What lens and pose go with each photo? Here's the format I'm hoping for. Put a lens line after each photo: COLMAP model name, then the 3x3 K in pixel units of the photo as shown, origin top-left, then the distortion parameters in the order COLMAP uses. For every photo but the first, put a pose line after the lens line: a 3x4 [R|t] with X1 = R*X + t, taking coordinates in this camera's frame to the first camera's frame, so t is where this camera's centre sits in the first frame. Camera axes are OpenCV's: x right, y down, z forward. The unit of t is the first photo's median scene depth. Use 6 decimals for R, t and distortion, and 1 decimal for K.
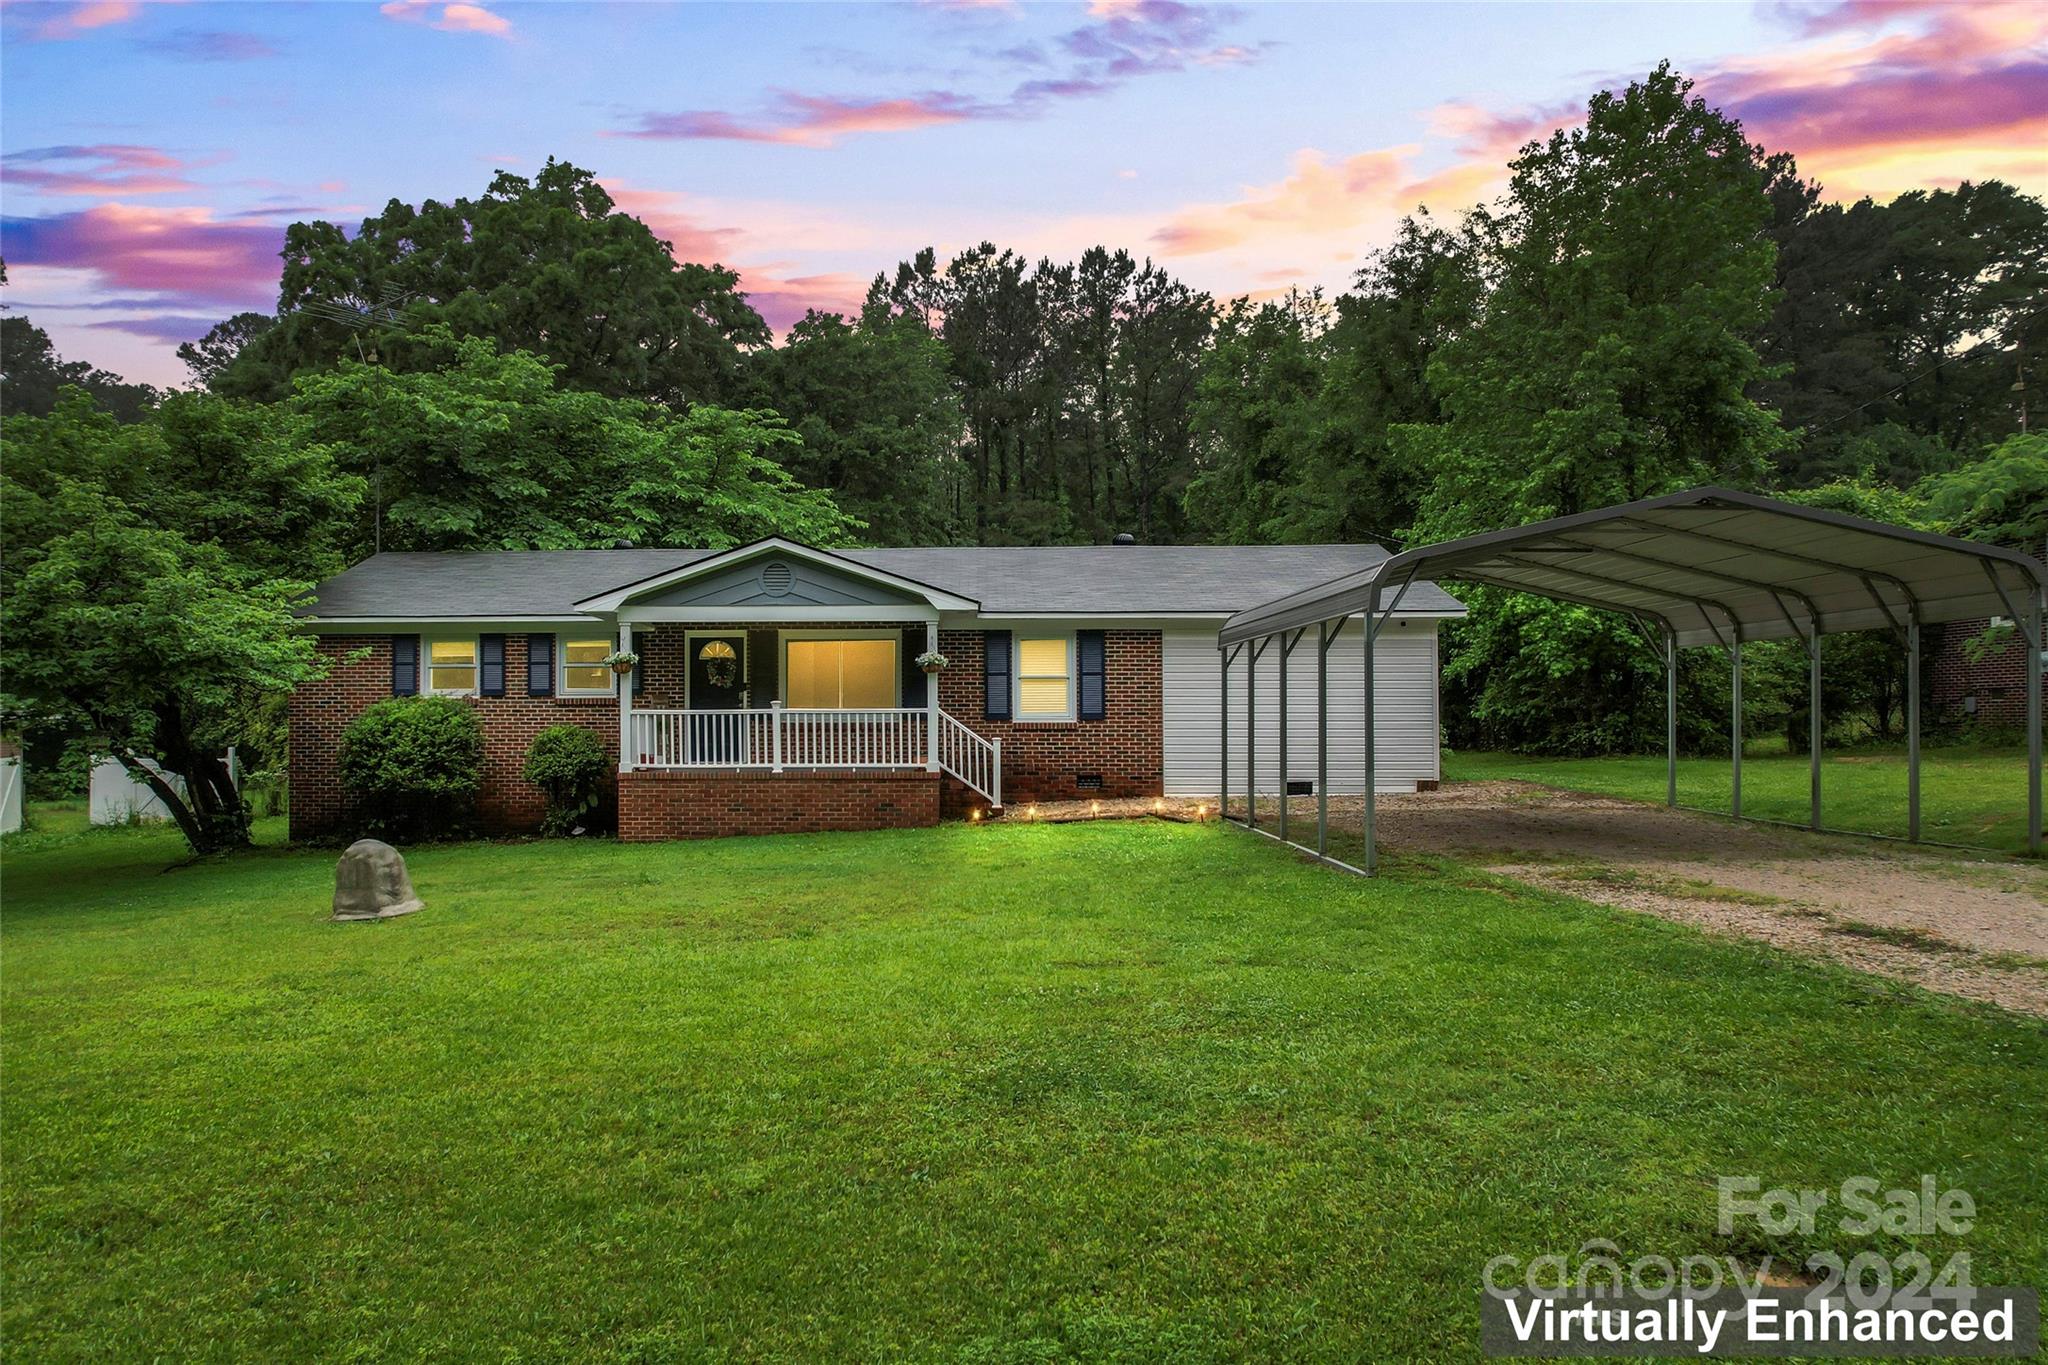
lens RADIAL K [[1288.4, 0, 927.7], [0, 1288.4, 690.6], [0, 0, 1]] dist [-0.080529, 0.078869]
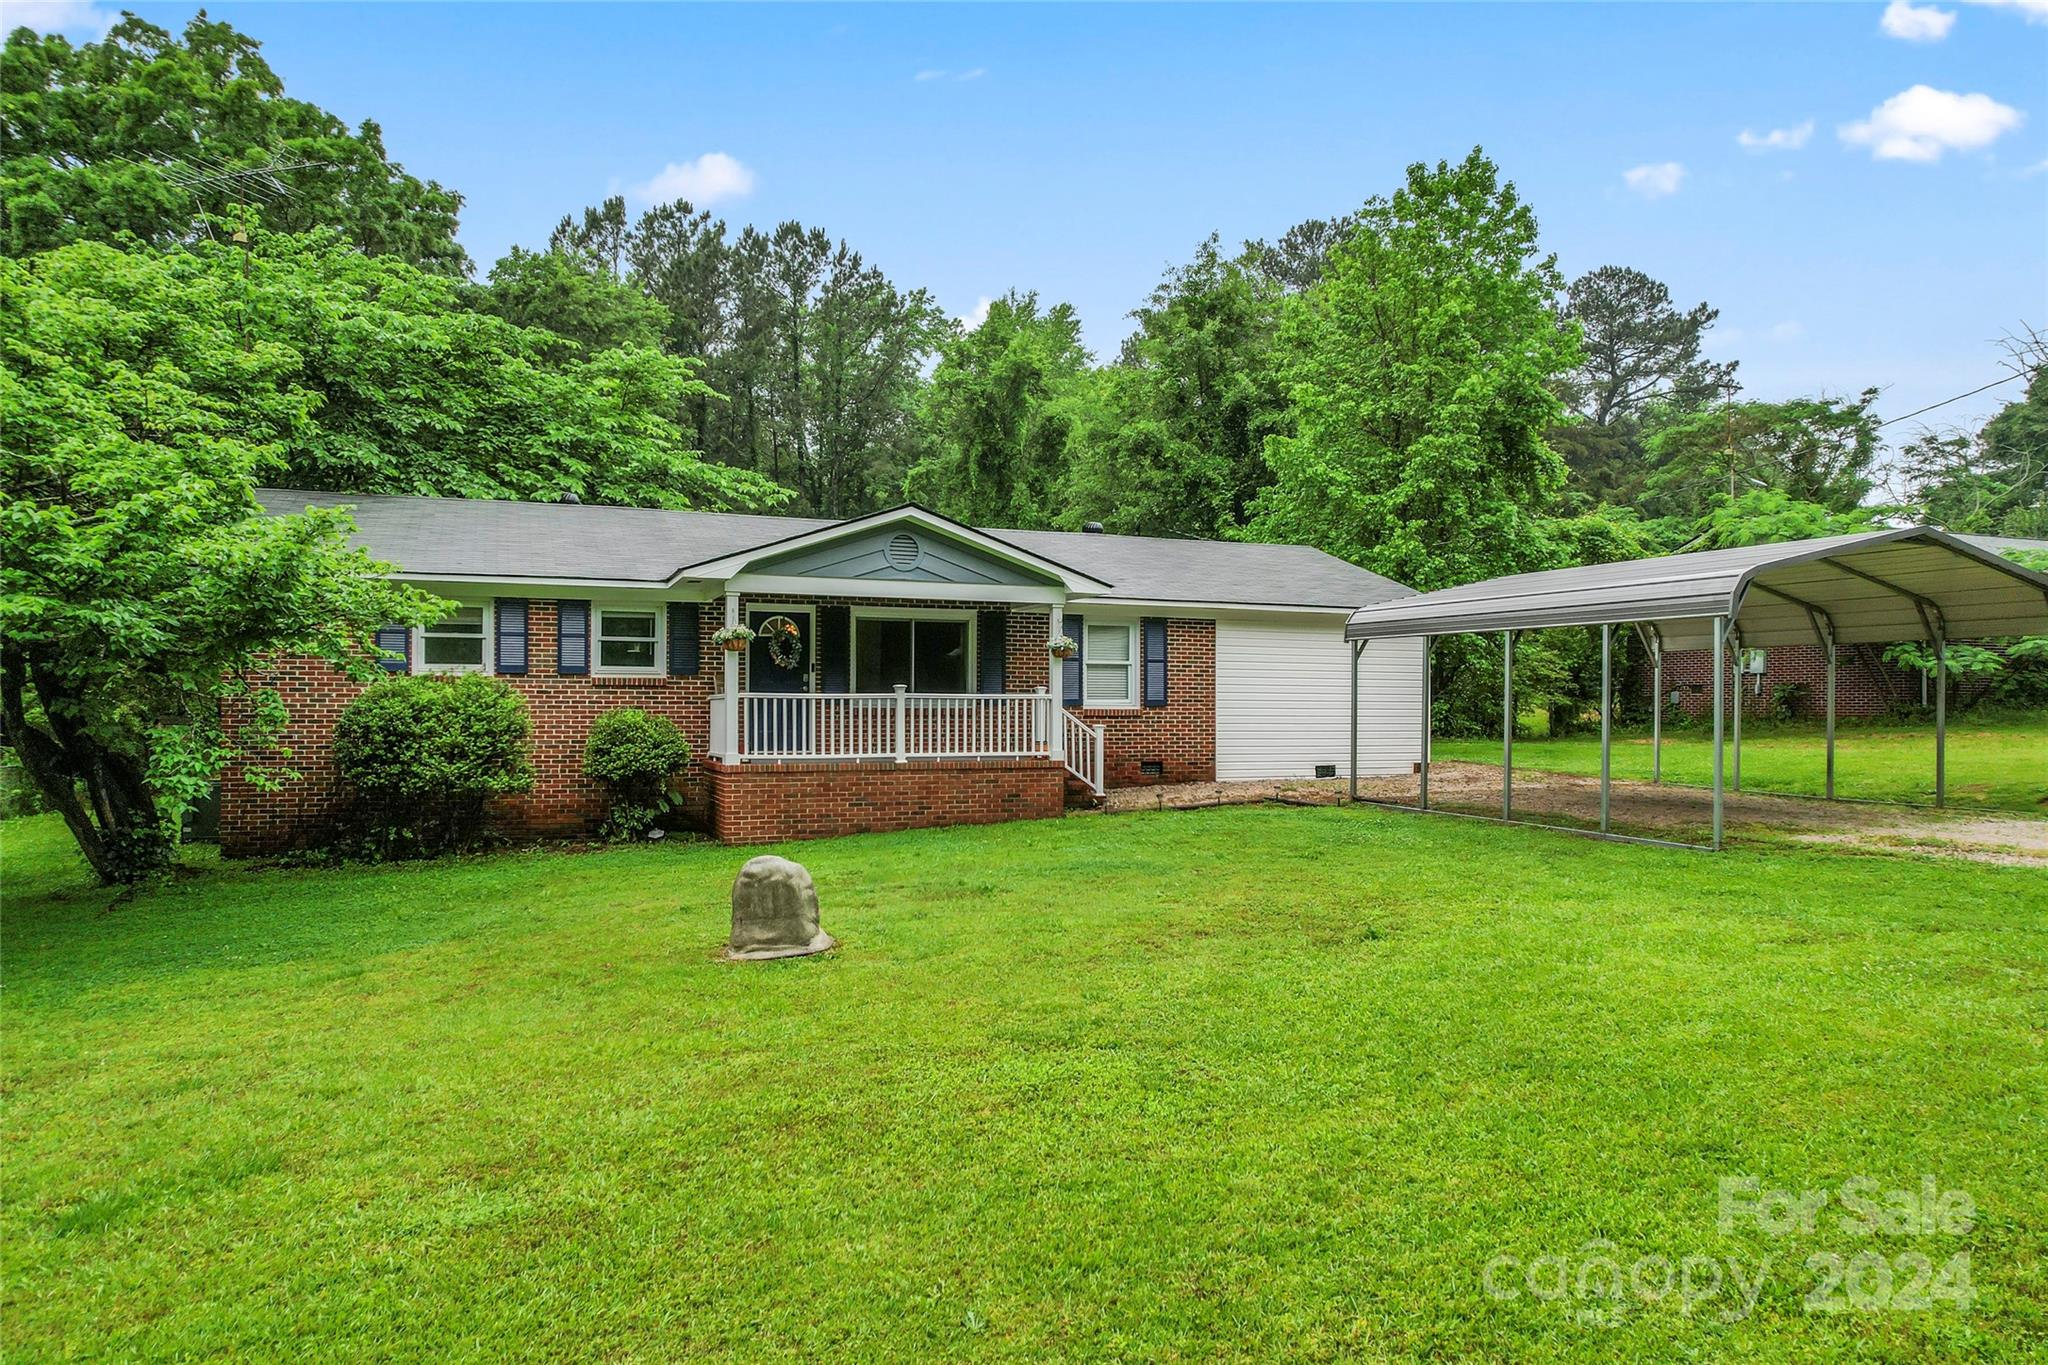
lens RADIAL K [[1288.4, 0, 927.7], [0, 1288.4, 690.6], [0, 0, 1]] dist [-0.080529, 0.078869]
pose [[0.919142, 0.010365, 0.393791, -0.426953], [-0.016122, 0.999806, 0.011314, 0.001475], [-0.393597, -0.016748, 0.919131, 0.139395]]
